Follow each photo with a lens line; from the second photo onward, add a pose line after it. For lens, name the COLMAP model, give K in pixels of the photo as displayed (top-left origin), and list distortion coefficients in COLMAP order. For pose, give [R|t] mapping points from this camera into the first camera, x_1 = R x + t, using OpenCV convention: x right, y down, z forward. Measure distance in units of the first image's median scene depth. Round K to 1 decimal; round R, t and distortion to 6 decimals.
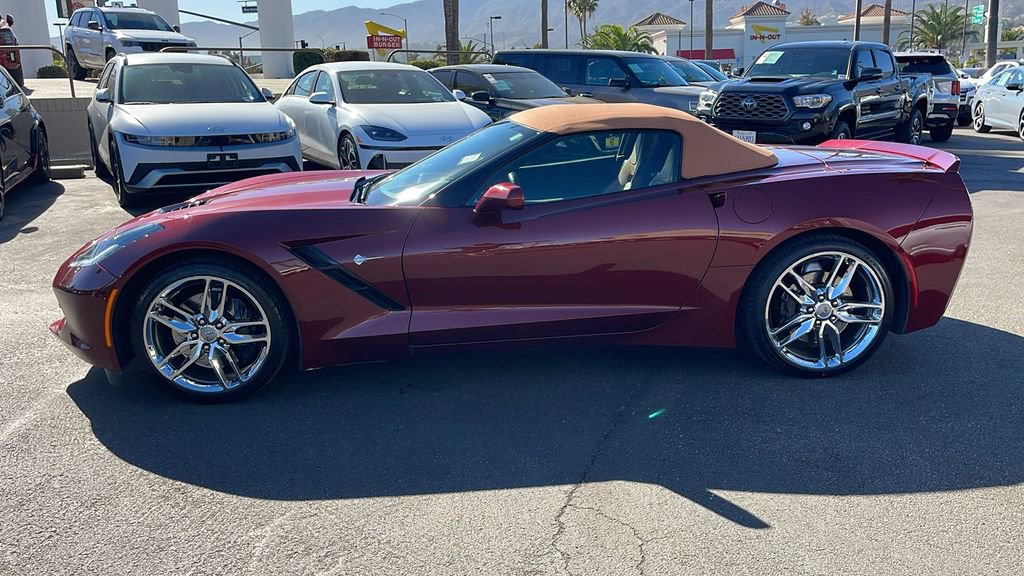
lens RADIAL K [[887.2, 0, 511.6], [0, 887.2, 291.8], [0, 0, 1]] dist [0.054613, -0.046824]
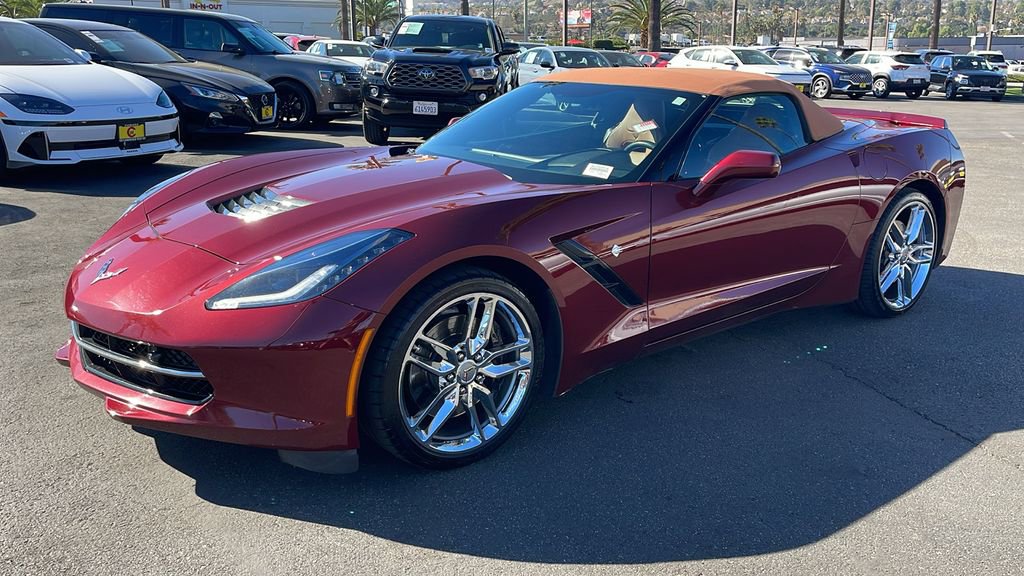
lens RADIAL K [[887.2, 0, 537.4], [0, 887.2, 291.3], [0, 0, 1]] dist [0.054613, -0.046824]
pose [[0.808670, -0.127163, 0.574355, -0.239254], [0.111375, 0.991794, 0.062773, -0.019656], [-0.577624, 0.013206, 0.816196, 0.124235]]
